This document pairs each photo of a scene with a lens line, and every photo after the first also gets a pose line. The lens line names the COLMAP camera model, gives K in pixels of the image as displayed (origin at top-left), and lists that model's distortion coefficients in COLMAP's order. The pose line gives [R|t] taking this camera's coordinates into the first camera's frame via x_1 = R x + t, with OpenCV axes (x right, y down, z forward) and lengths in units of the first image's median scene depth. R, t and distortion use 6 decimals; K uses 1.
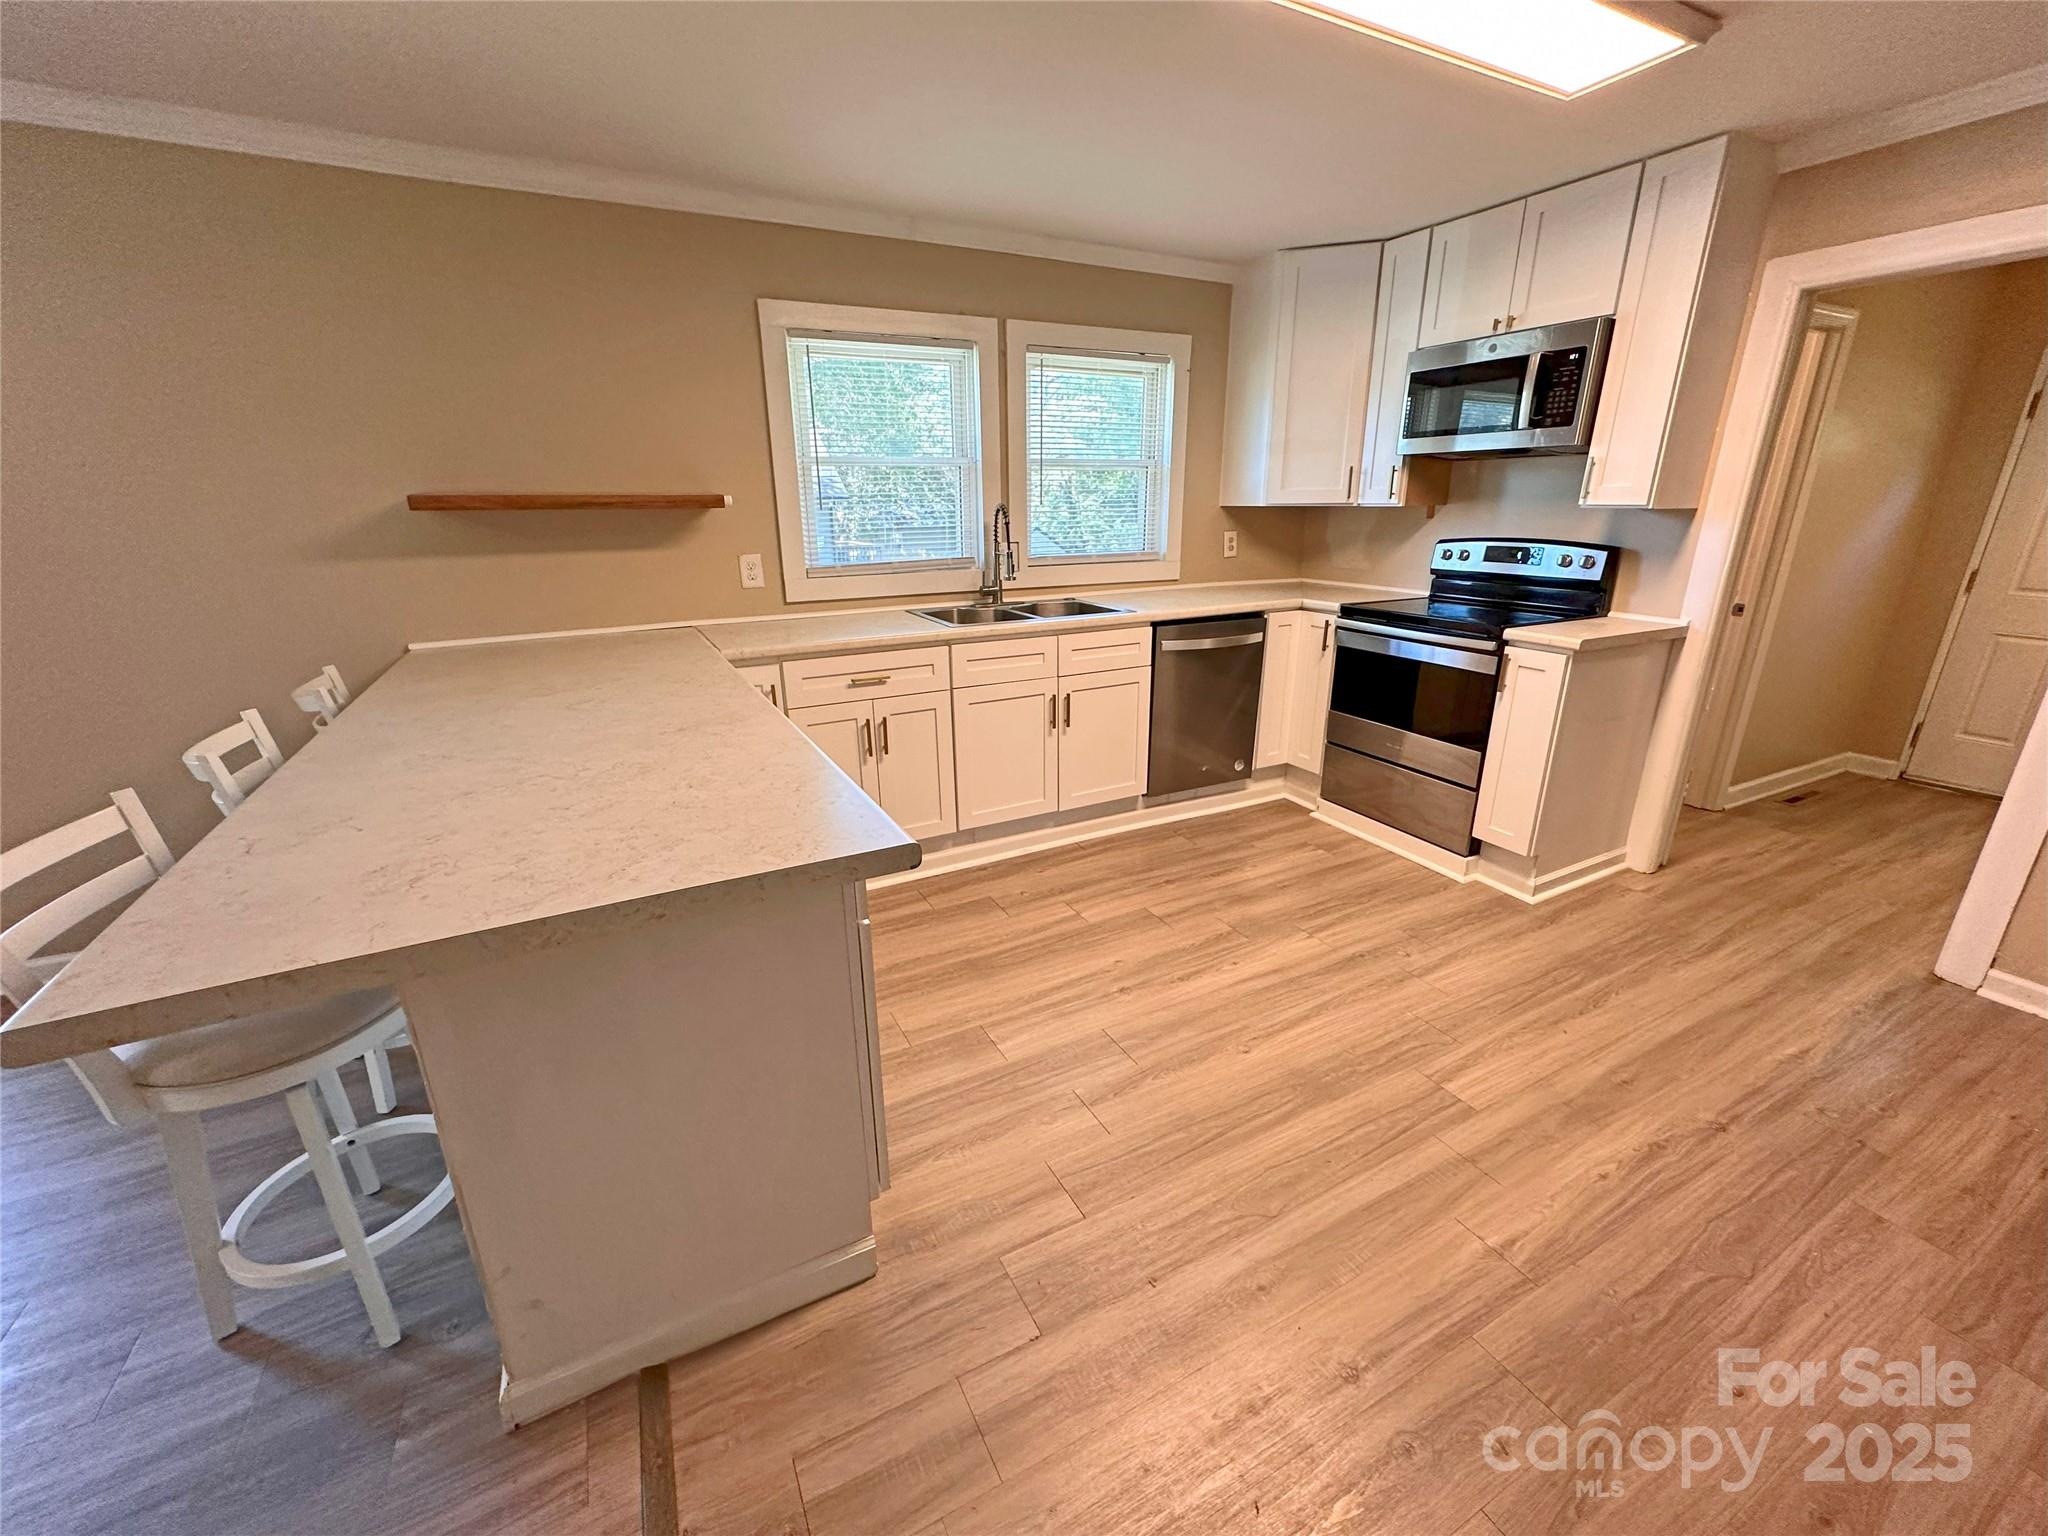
lens RADIAL K [[813.6, 0, 1020.8], [0, 813.6, 767.2], [0, 0, 1]] dist [-0.002291, 0.000296]
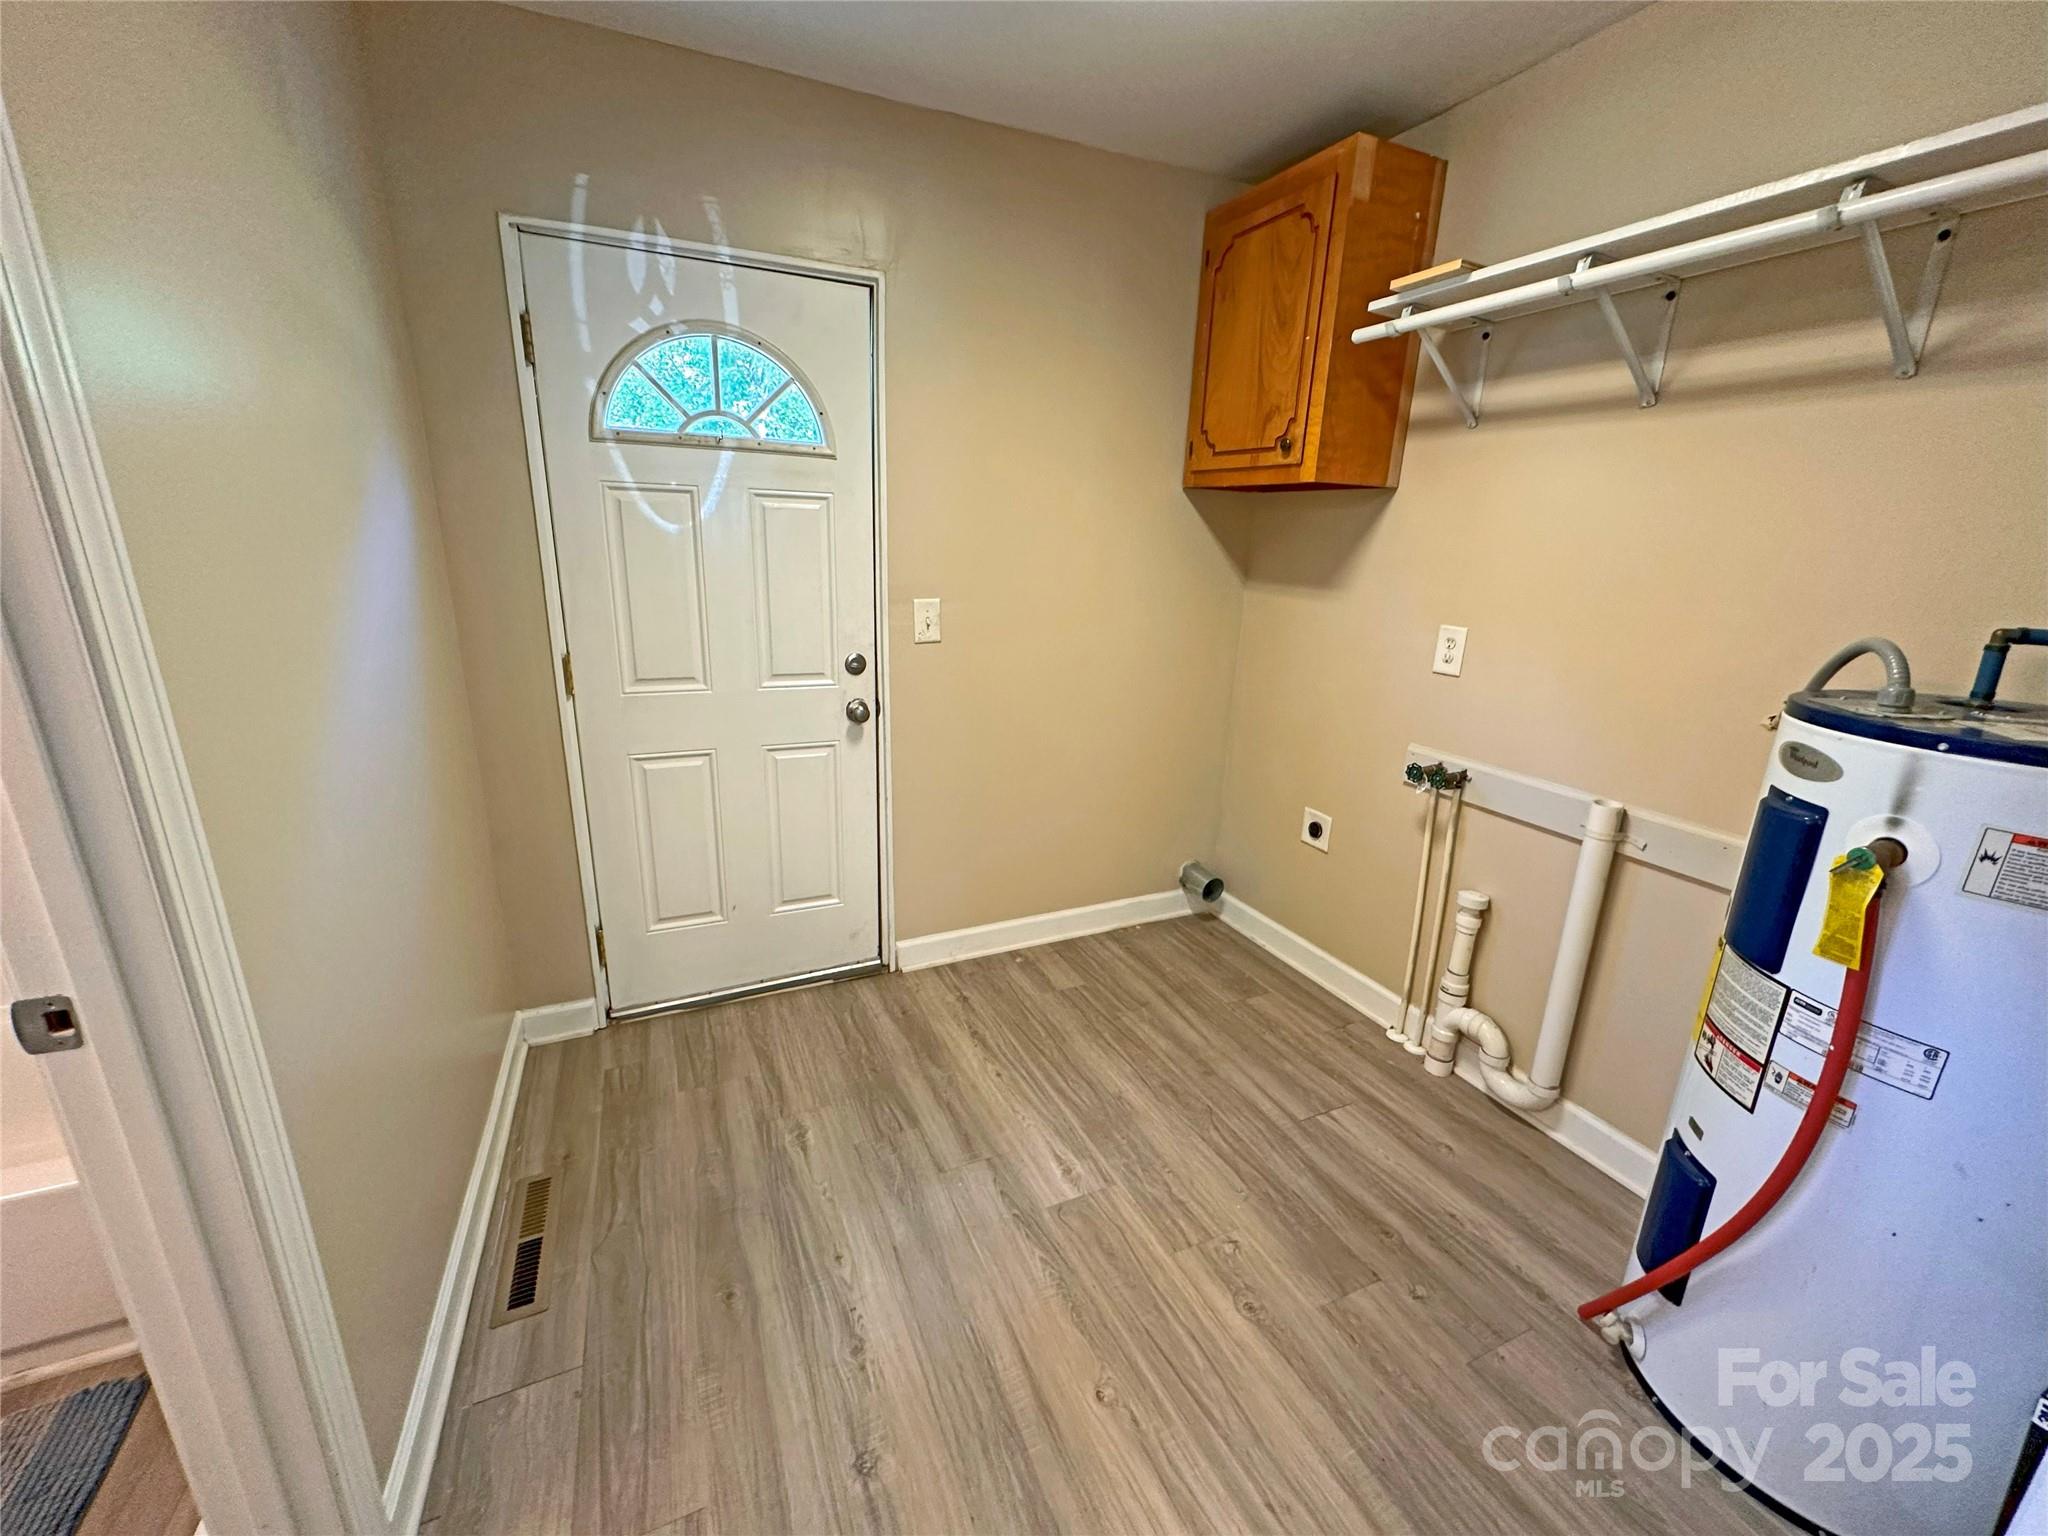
lens RADIAL K [[813.6, 0, 1021.2], [0, 813.6, 768.7], [0, 0, 1]] dist [-0.002291, 0.000296]
pose [[0.048532, -0.267255, 0.962403, 0.870322], [0.279000, 0.928812, 0.243858, -0.287913], [-0.959064, 0.256675, 0.119641, 0.883252]]
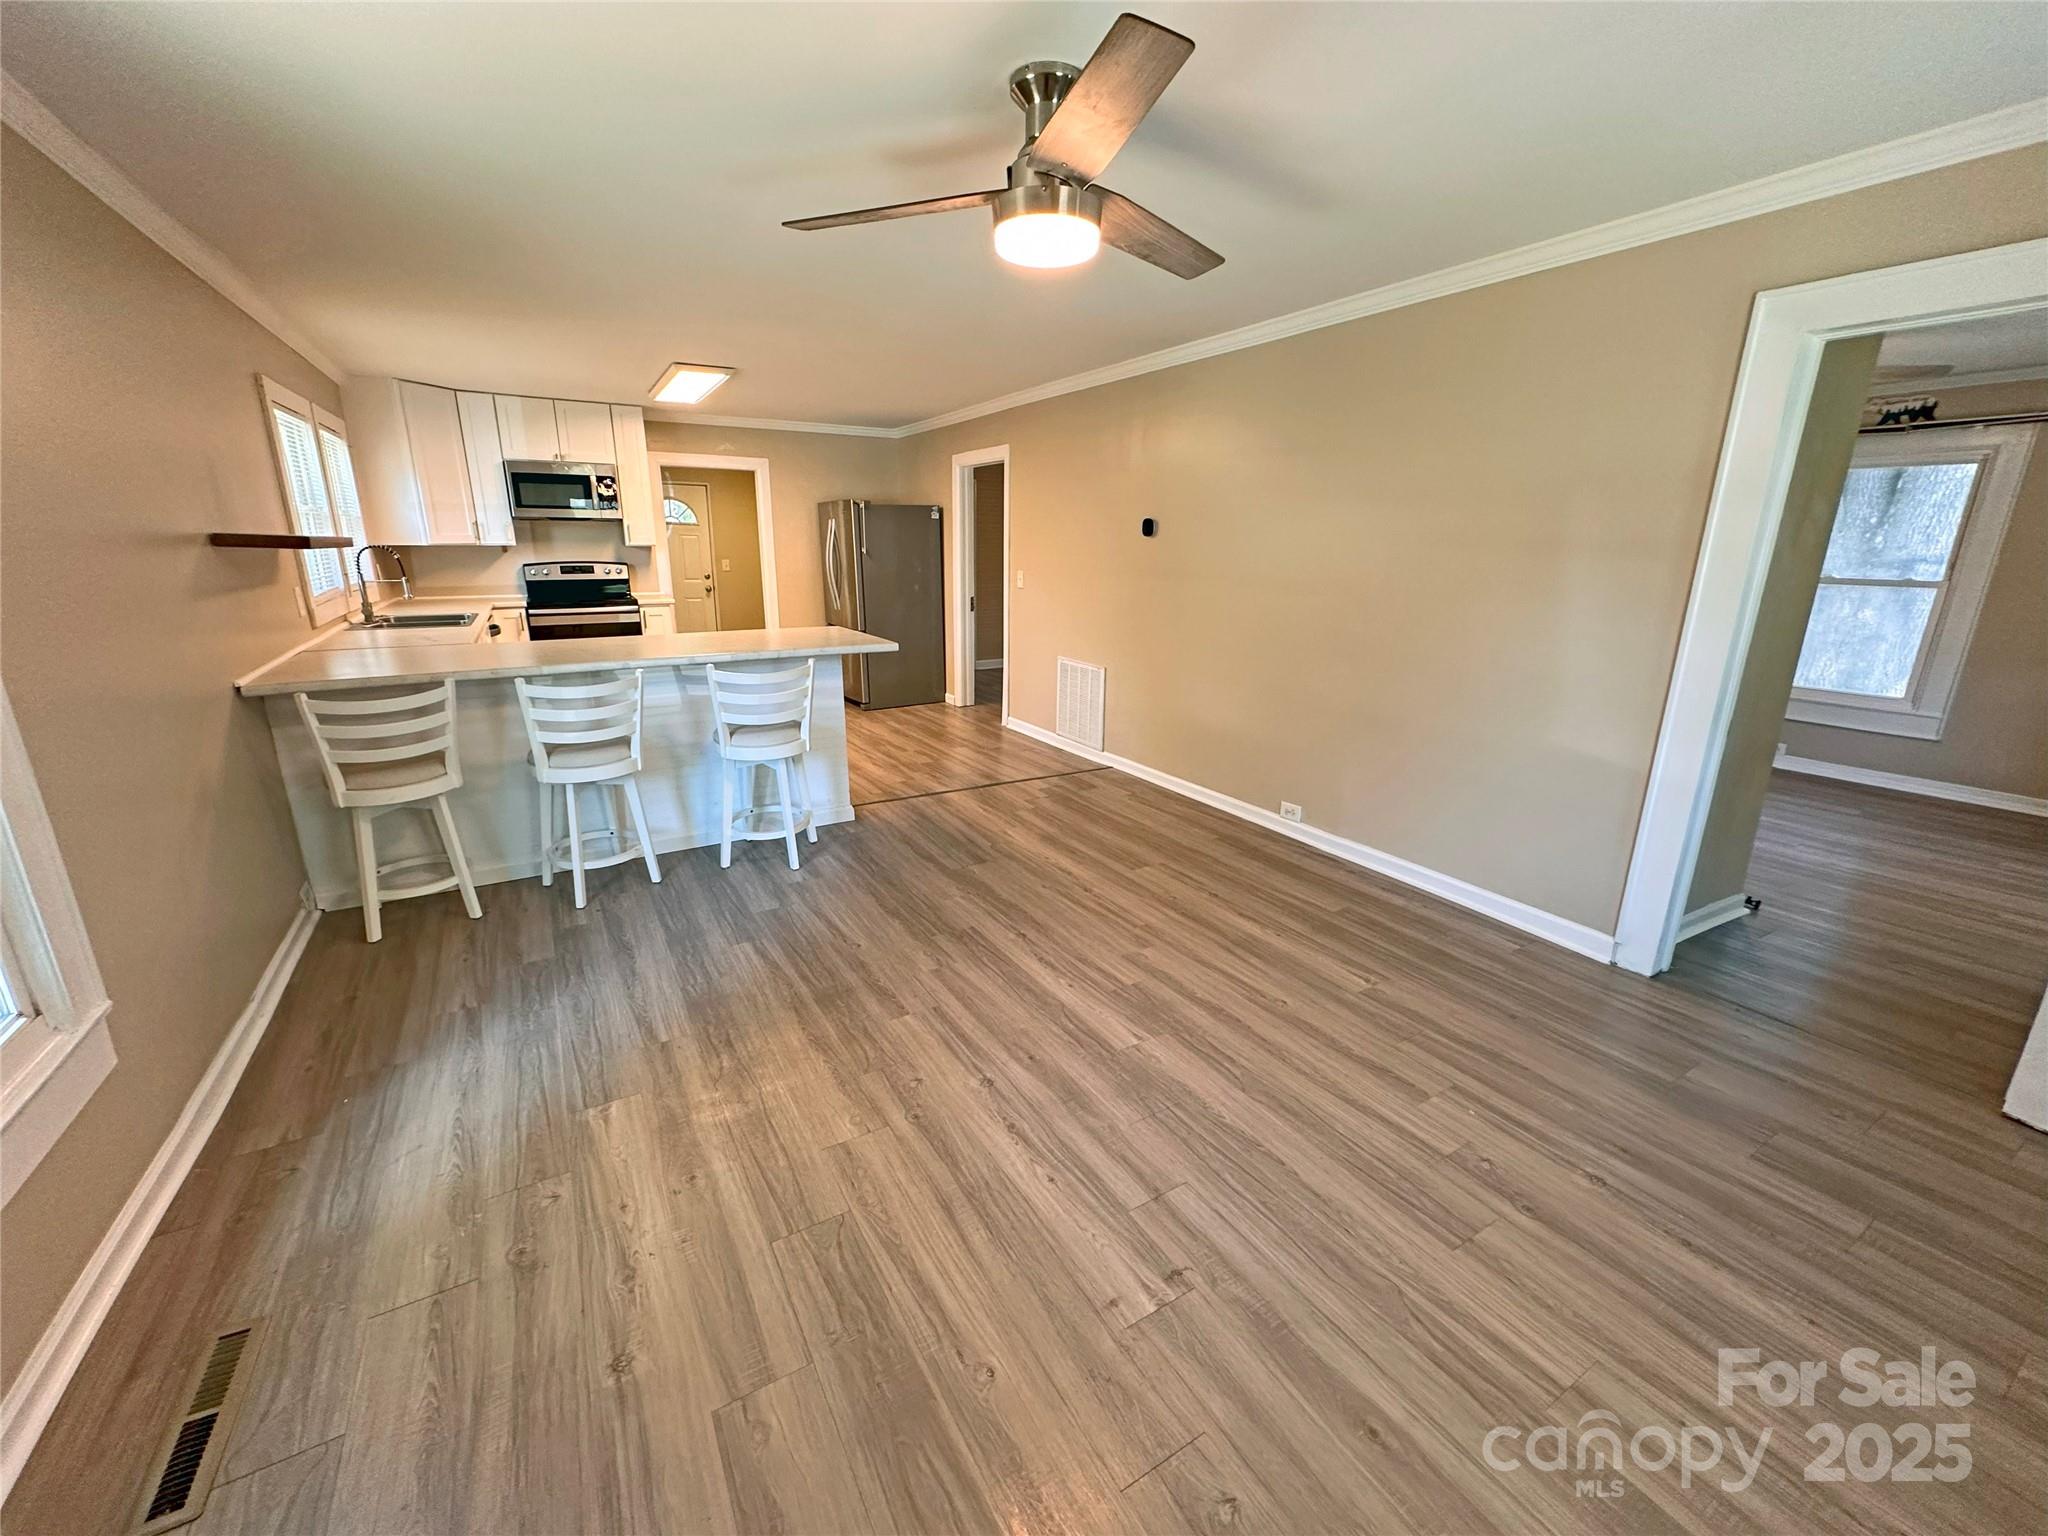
lens RADIAL K [[813.6, 0, 1023.0], [0, 813.6, 776.5], [0, 0, 1]] dist [-0.002291, 0.000296]
pose [[-0.053954, -0.272657, 0.960597, -1.645232], [0.305273, 0.911436, 0.275849, -0.022633], [-0.950735, 0.308127, 0.034059, 0.073980]]
